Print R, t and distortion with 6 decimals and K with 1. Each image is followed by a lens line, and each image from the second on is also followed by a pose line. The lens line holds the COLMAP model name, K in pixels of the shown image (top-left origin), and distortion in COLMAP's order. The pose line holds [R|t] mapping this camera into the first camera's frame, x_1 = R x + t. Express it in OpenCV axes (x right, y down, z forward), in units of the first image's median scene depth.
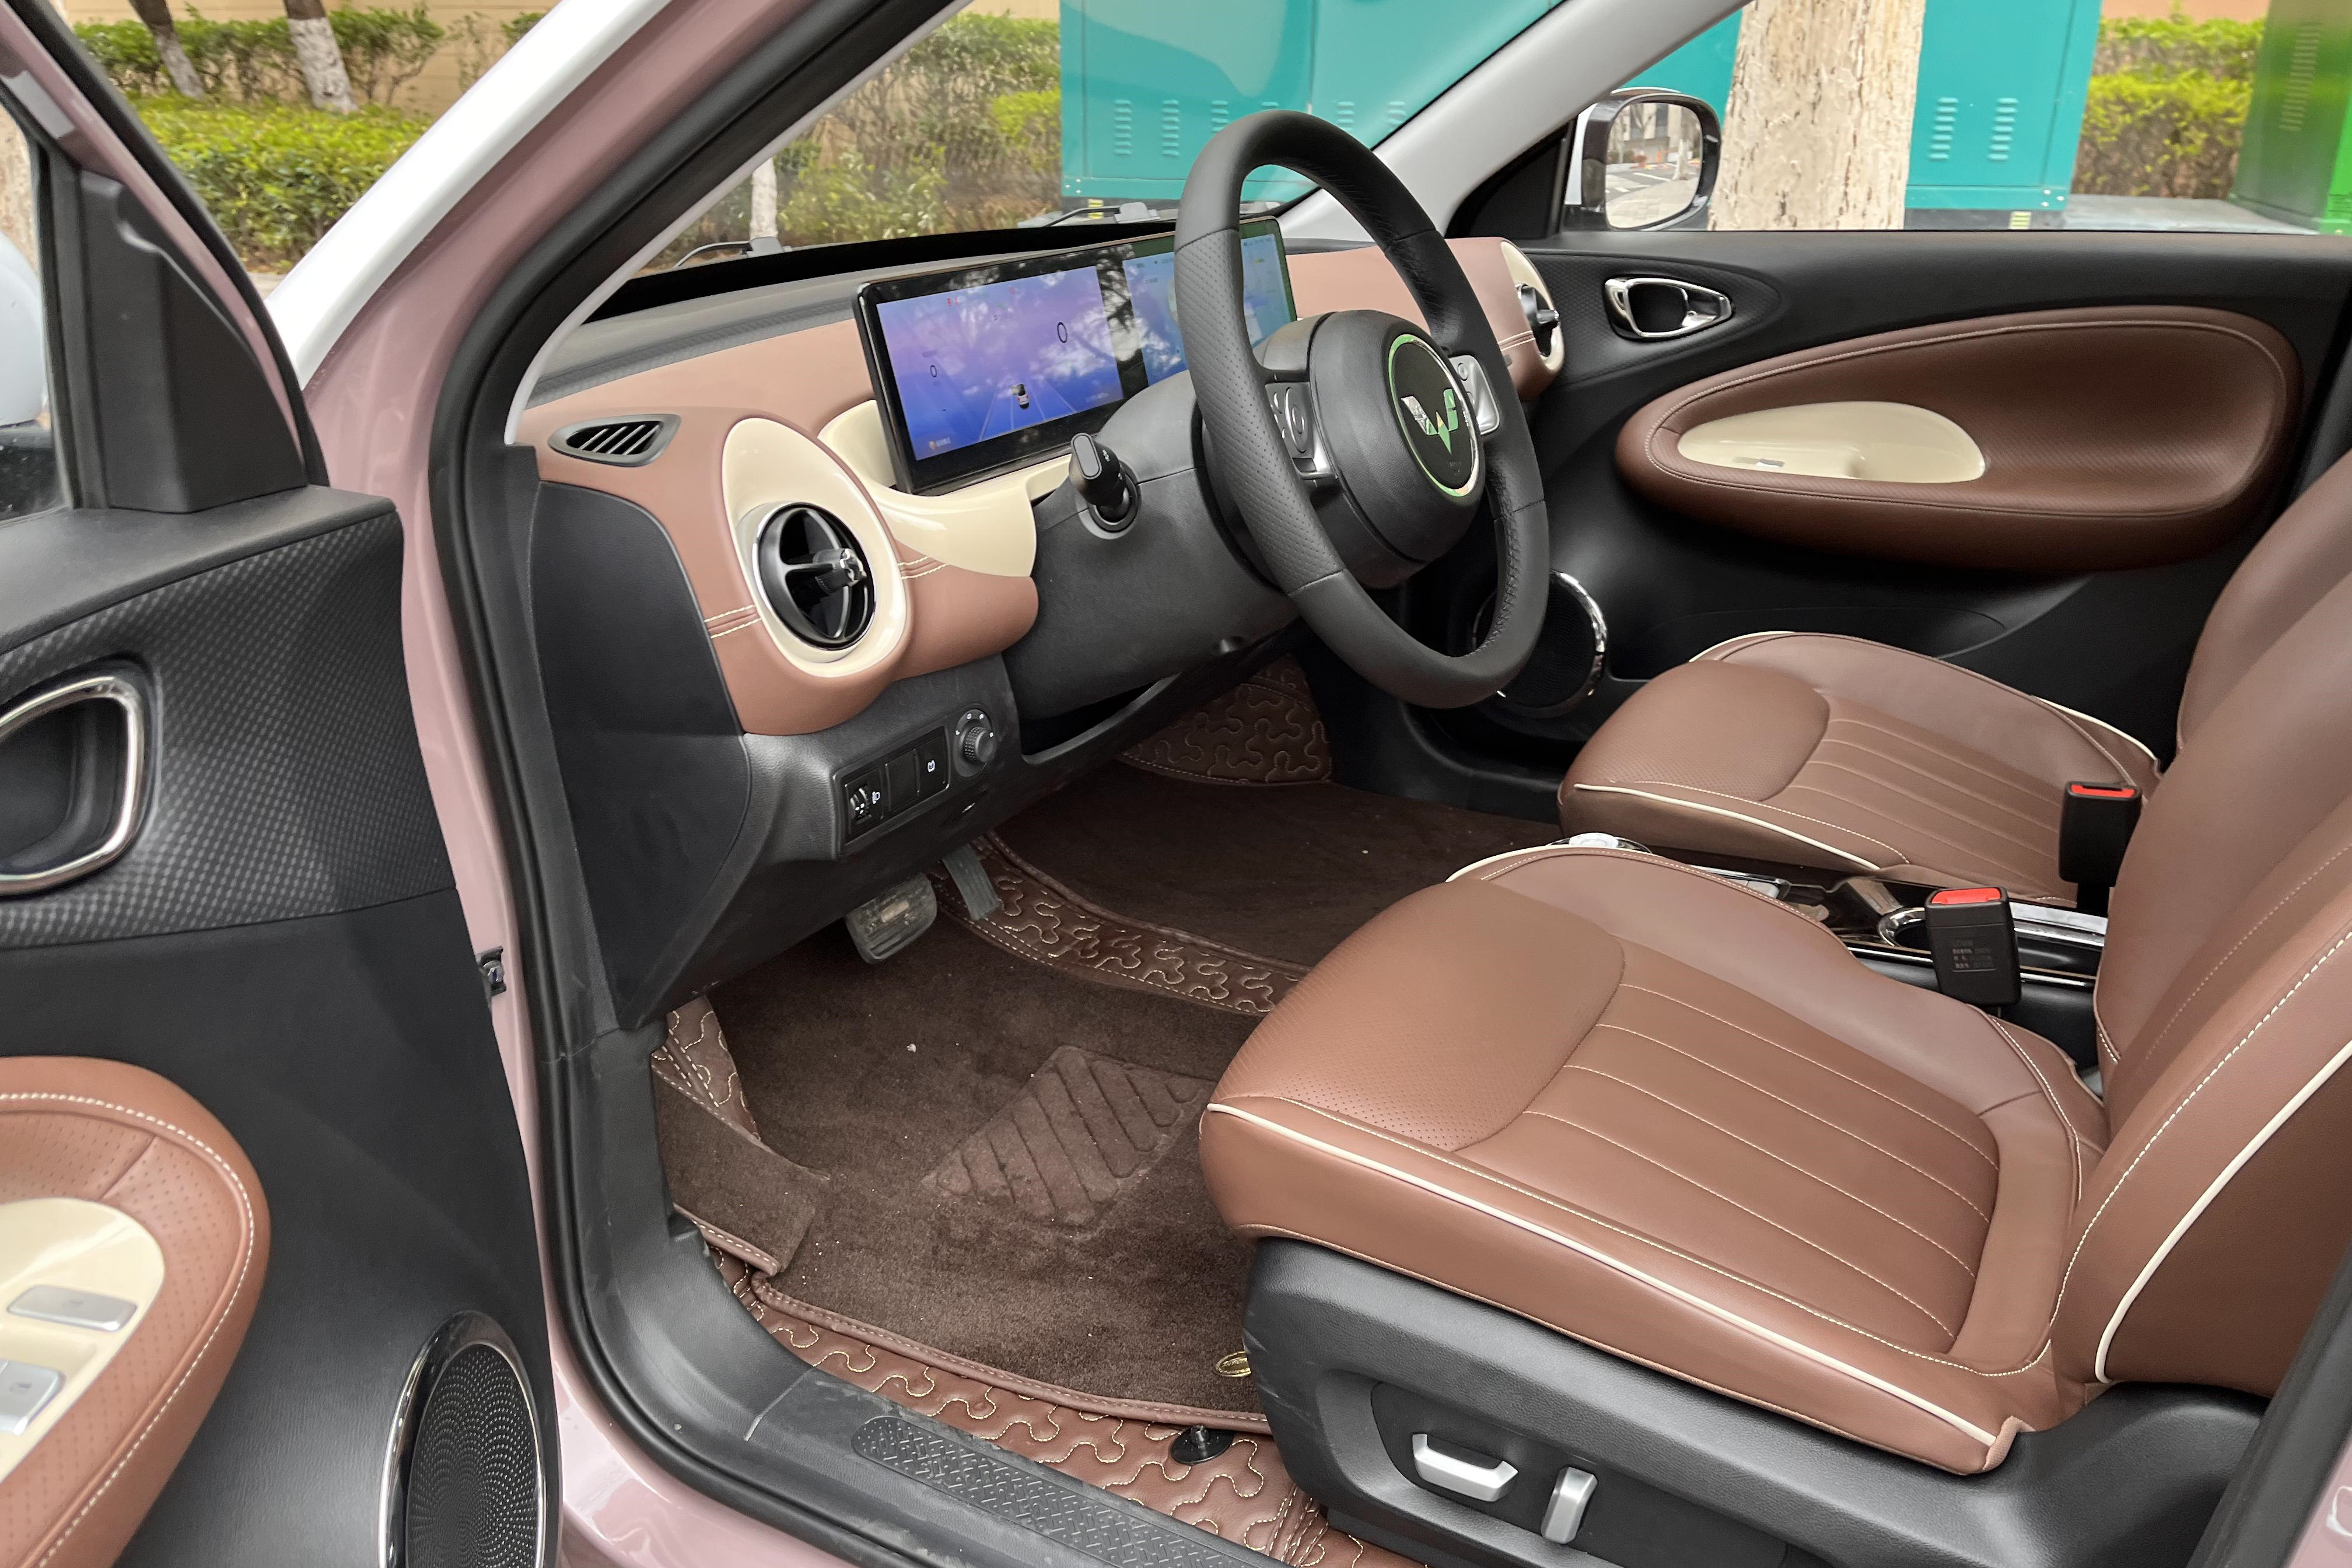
lens RADIAL K [[1726.3, 0, 1171.7], [0, 1726.3, 787.8], [0, 0, 1]] dist [0.077814, -0.120650]
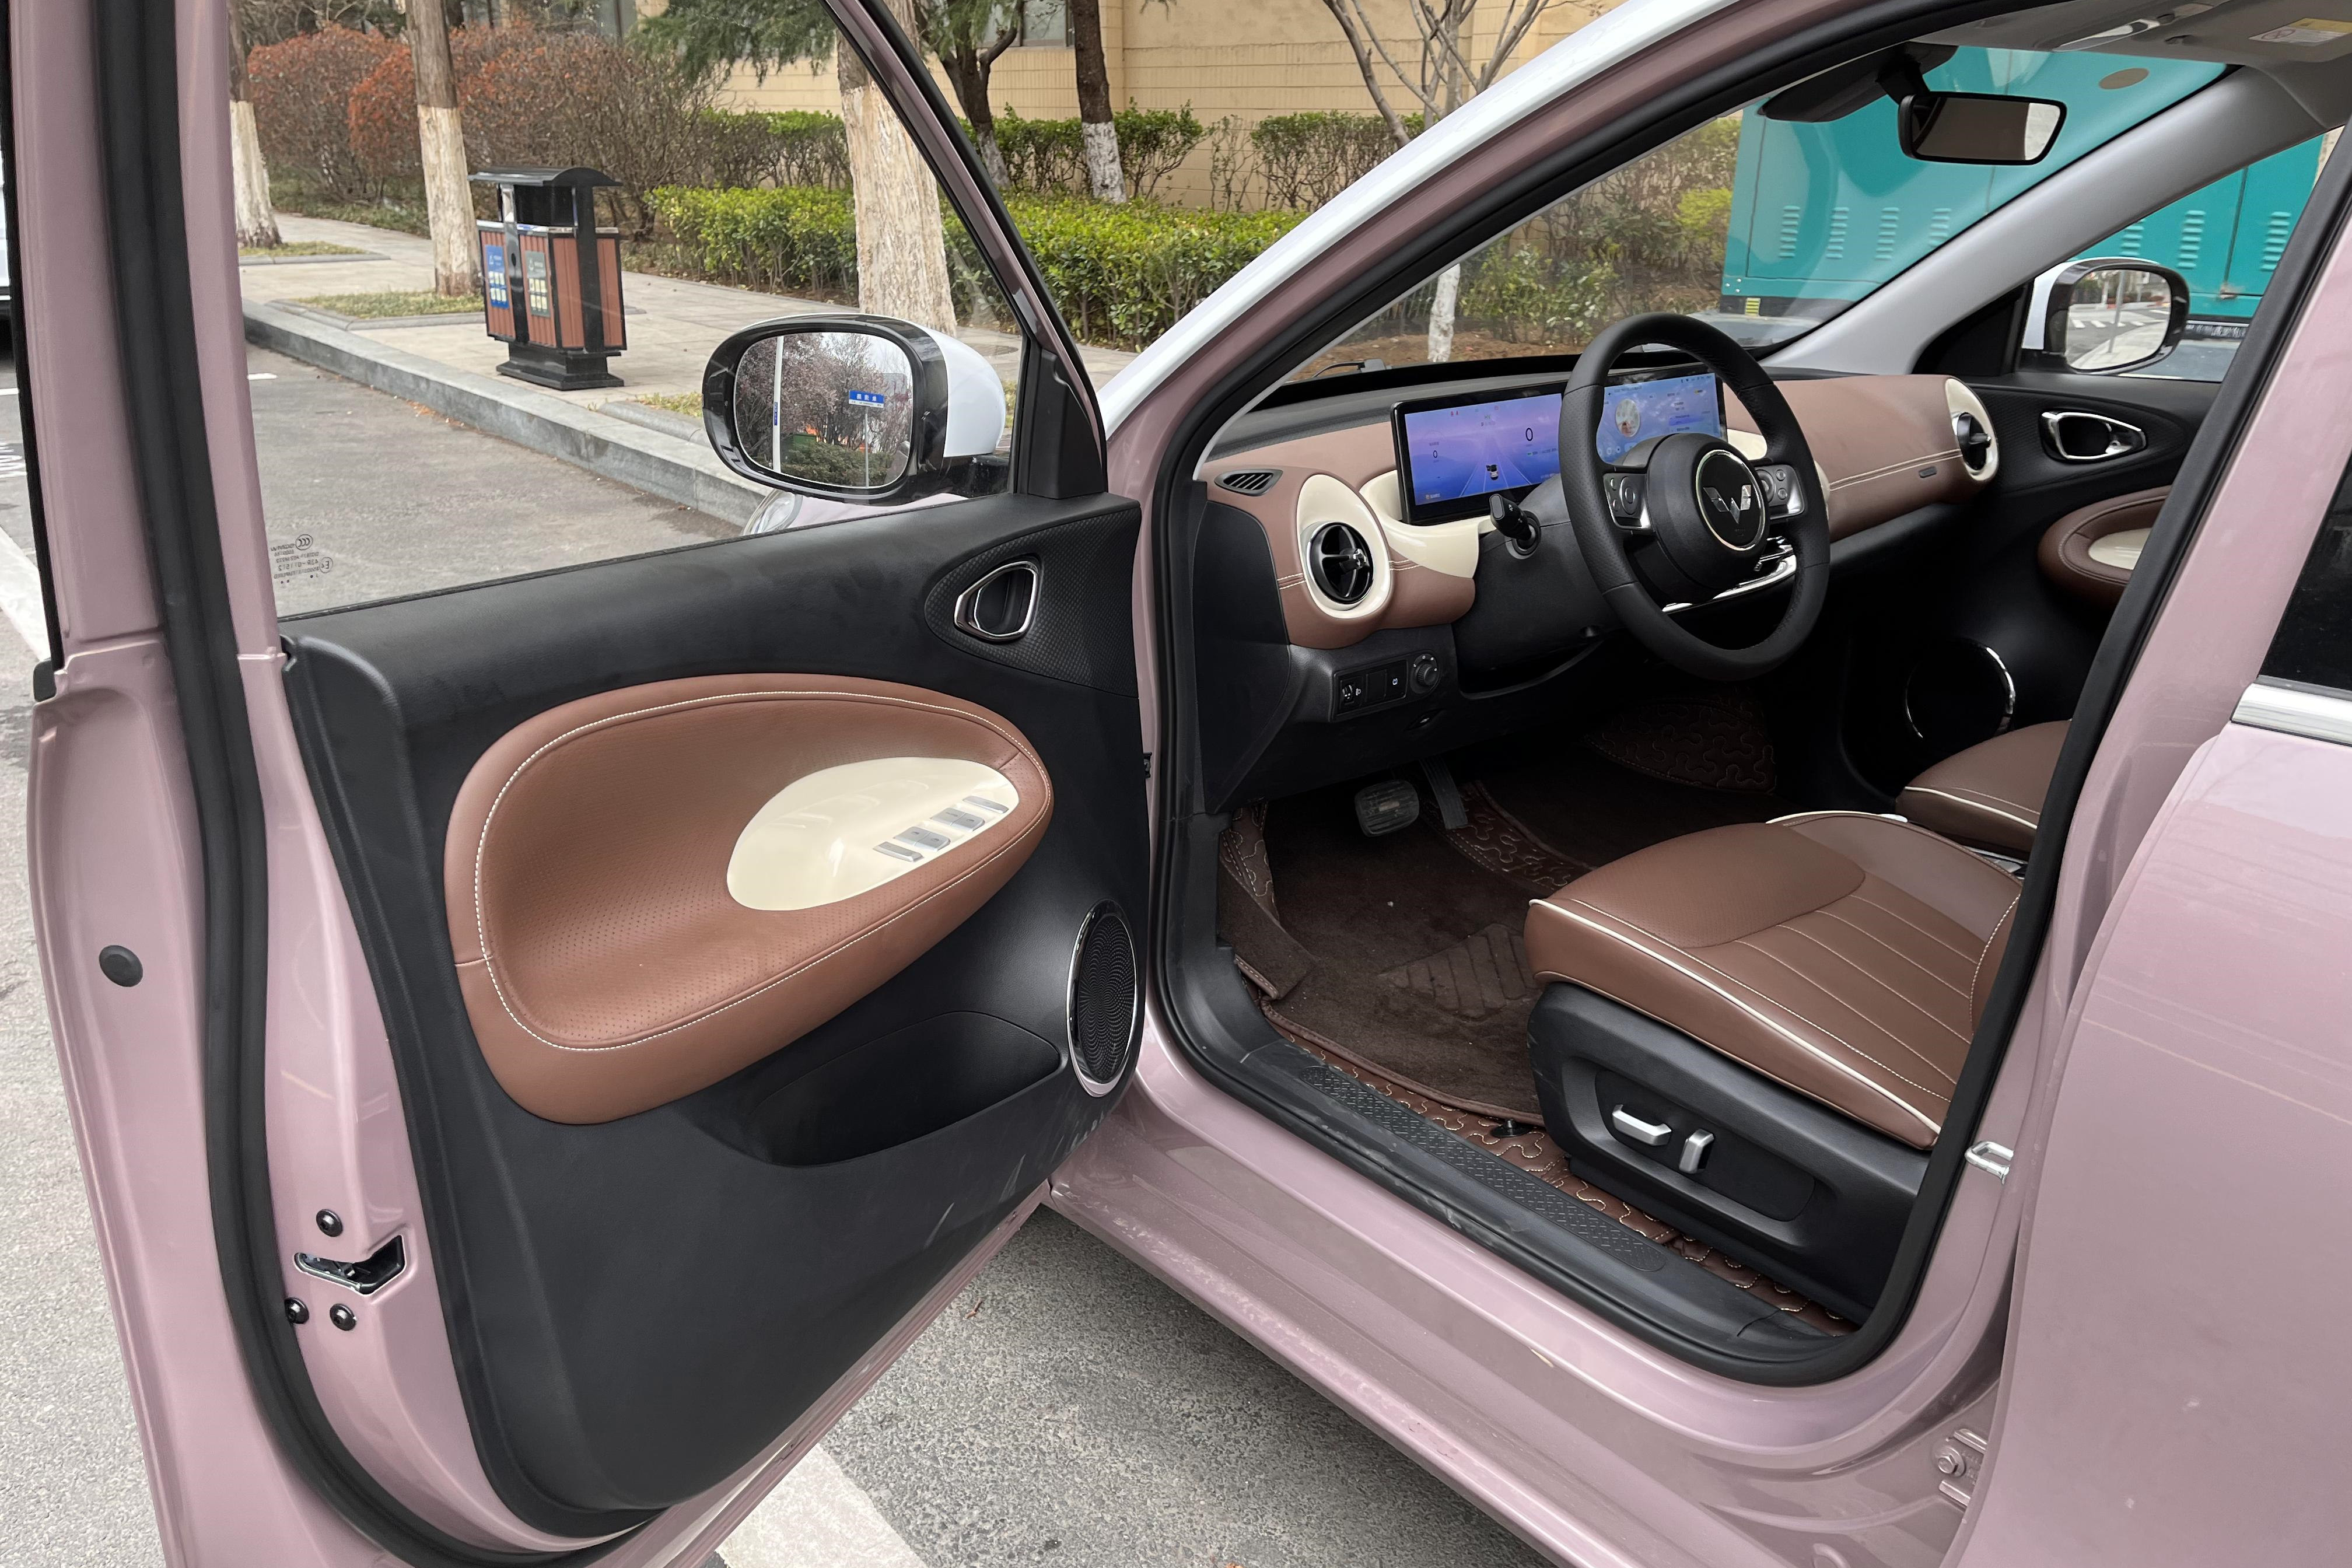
lens RADIAL K [[1726.3, 0, 1171.7], [0, 1726.3, 787.8], [0, 0, 1]] dist [0.077814, -0.120650]
pose [[0.927447, 0.130709, -0.350368, 0.230009], [-0.143979, 0.989508, -0.011973, 0.122876], [0.345127, 0.061550, 0.936536, -0.575415]]
